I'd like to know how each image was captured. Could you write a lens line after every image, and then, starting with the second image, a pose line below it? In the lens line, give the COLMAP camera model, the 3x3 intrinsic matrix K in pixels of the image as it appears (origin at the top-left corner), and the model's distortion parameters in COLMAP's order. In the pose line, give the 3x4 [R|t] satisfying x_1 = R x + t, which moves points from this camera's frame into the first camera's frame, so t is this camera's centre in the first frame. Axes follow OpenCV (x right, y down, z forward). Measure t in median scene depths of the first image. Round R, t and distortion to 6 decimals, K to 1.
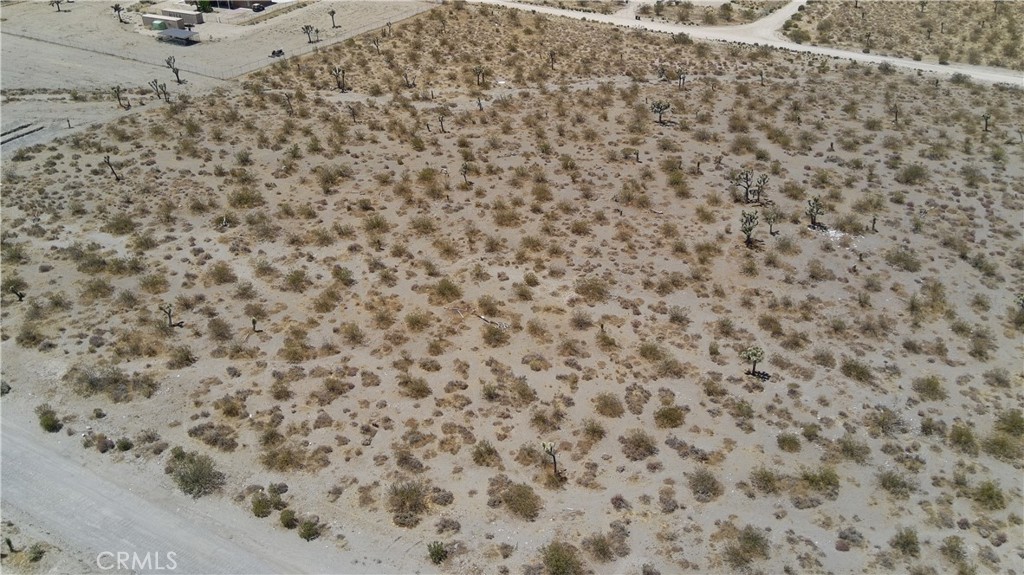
lens RADIAL K [[853.9, 0, 515.1], [0, 853.9, 292.9], [0, 0, 1]] dist [0.118304, -0.202422]
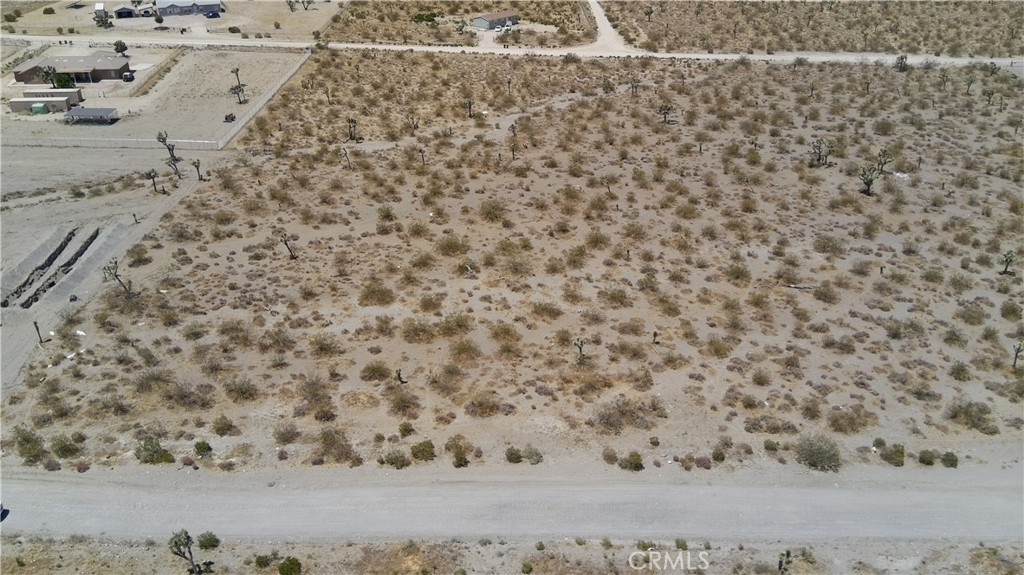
lens RADIAL K [[853.9, 0, 520.9], [0, 853.9, 290.8], [0, 0, 1]] dist [0.118304, -0.202422]
pose [[0.870474, -0.224163, 0.438207, -0.656751], [0.246242, 0.969186, 0.006638, -0.047119], [-0.426192, 0.102127, 0.898850, 0.109746]]
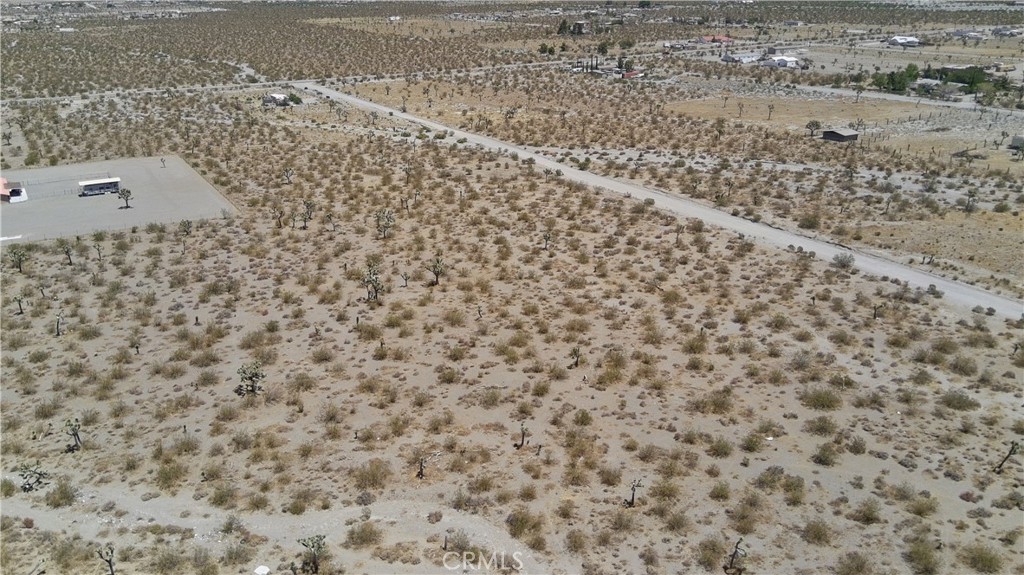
lens RADIAL K [[853.9, 0, 511.9], [0, 853.9, 287.1], [0, 0, 1]] dist [0.118304, -0.202422]
pose [[-0.837778, -0.185988, 0.513358, -0.467468], [0.293545, 0.639343, 0.710684, -0.877365], [-0.460391, 0.746089, -0.481032, 1.448050]]
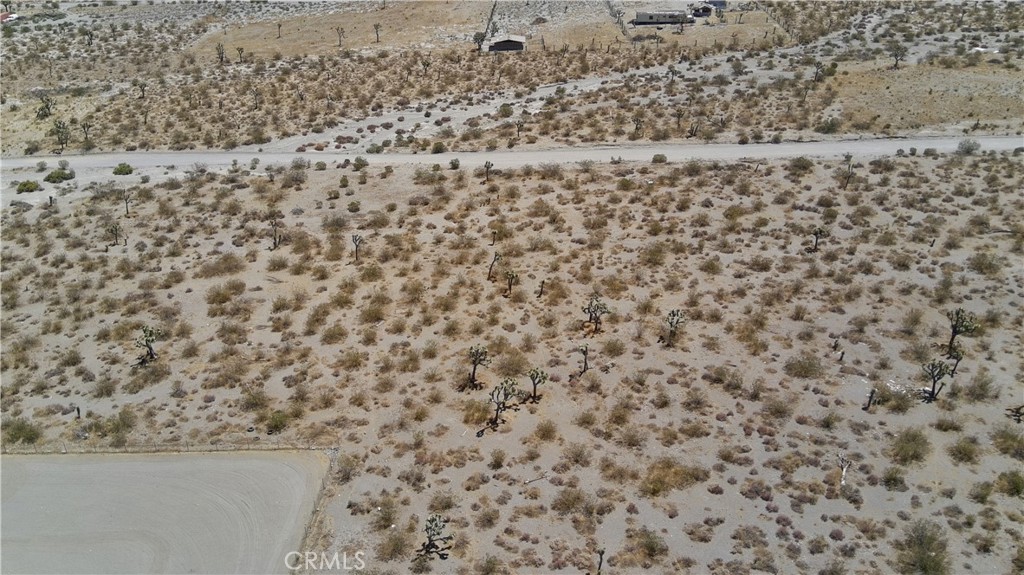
lens RADIAL K [[853.9, 0, 513.5], [0, 853.9, 286.4], [0, 0, 1]] dist [0.118304, -0.202422]
pose [[-0.896345, 0.213050, -0.388812, 0.921414], [-0.222474, 0.542432, 0.810107, -0.651869], [0.383497, 0.812636, -0.438808, 1.063224]]
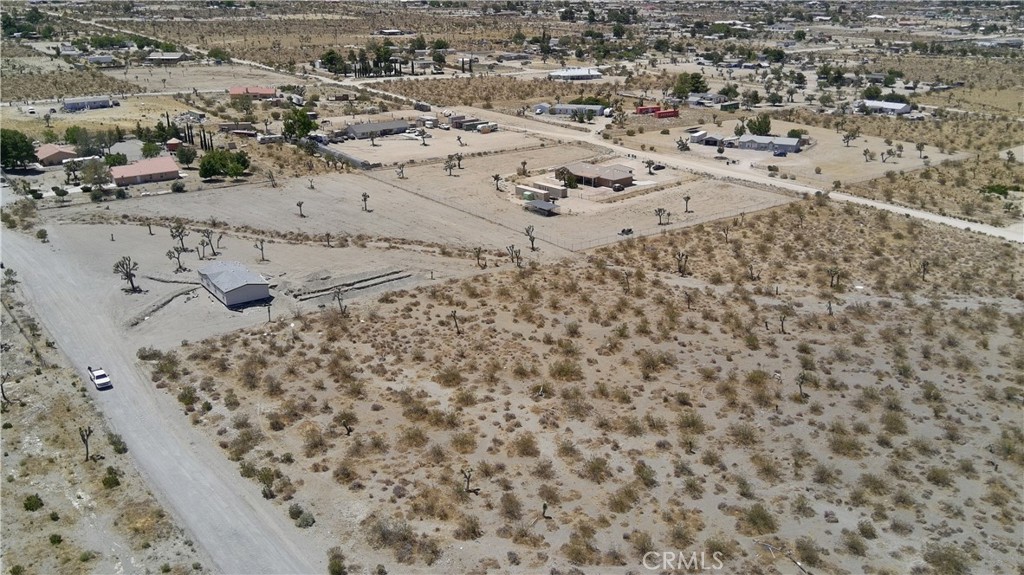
lens RADIAL K [[853.9, 0, 507.8], [0, 853.9, 286.6], [0, 0, 1]] dist [0.118304, -0.202422]
pose [[0.914561, 0.132790, -0.382028, -0.007721], [-0.206841, 0.965261, -0.159651, -0.030716], [0.347556, 0.225029, 0.910256, 0.050764]]
